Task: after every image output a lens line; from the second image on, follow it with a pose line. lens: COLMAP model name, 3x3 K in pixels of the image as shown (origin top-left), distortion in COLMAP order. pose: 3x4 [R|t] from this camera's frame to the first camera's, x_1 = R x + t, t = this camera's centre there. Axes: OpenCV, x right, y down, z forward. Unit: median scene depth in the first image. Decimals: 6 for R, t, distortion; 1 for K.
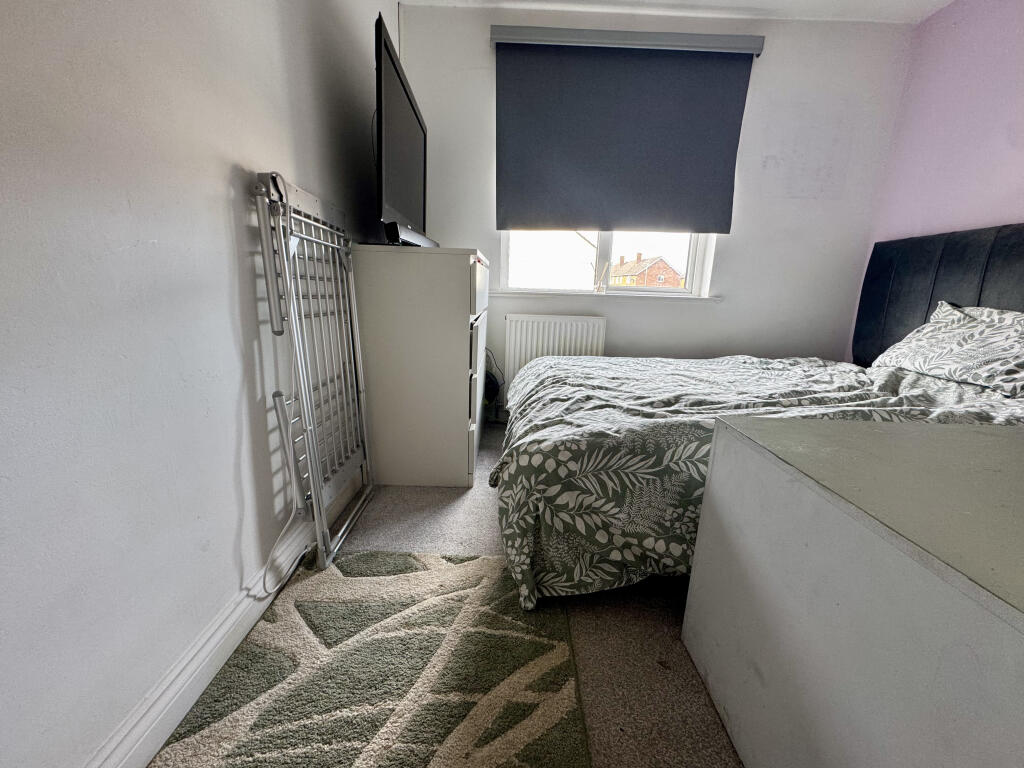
lens RADIAL K [[407.3, 0, 512.7], [0, 407.3, 382.0], [0, 0, 1]] dist [-0.001357, 0.000579]
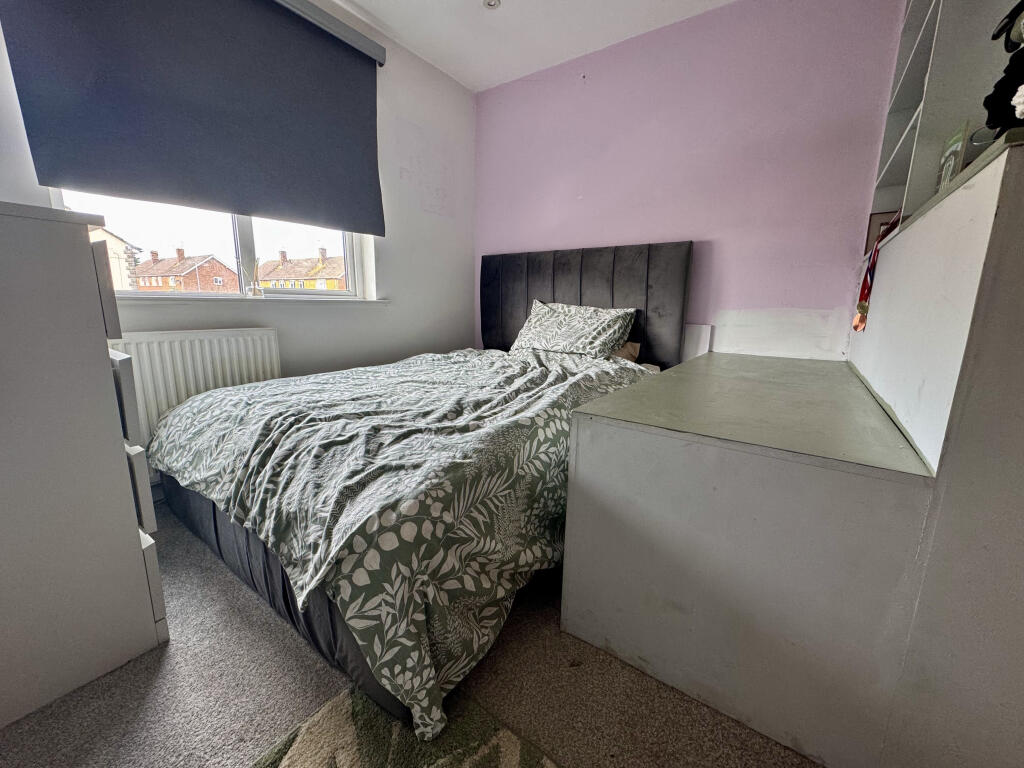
lens RADIAL K [[407.3, 0, 512.1], [0, 407.3, 383.0], [0, 0, 1]] dist [-0.001357, 0.000579]
pose [[0.575828, -0.178978, 0.797740, -0.317987], [0.183407, 0.979154, 0.087292, -0.080456], [-0.796733, 0.096046, 0.596650, 0.370377]]
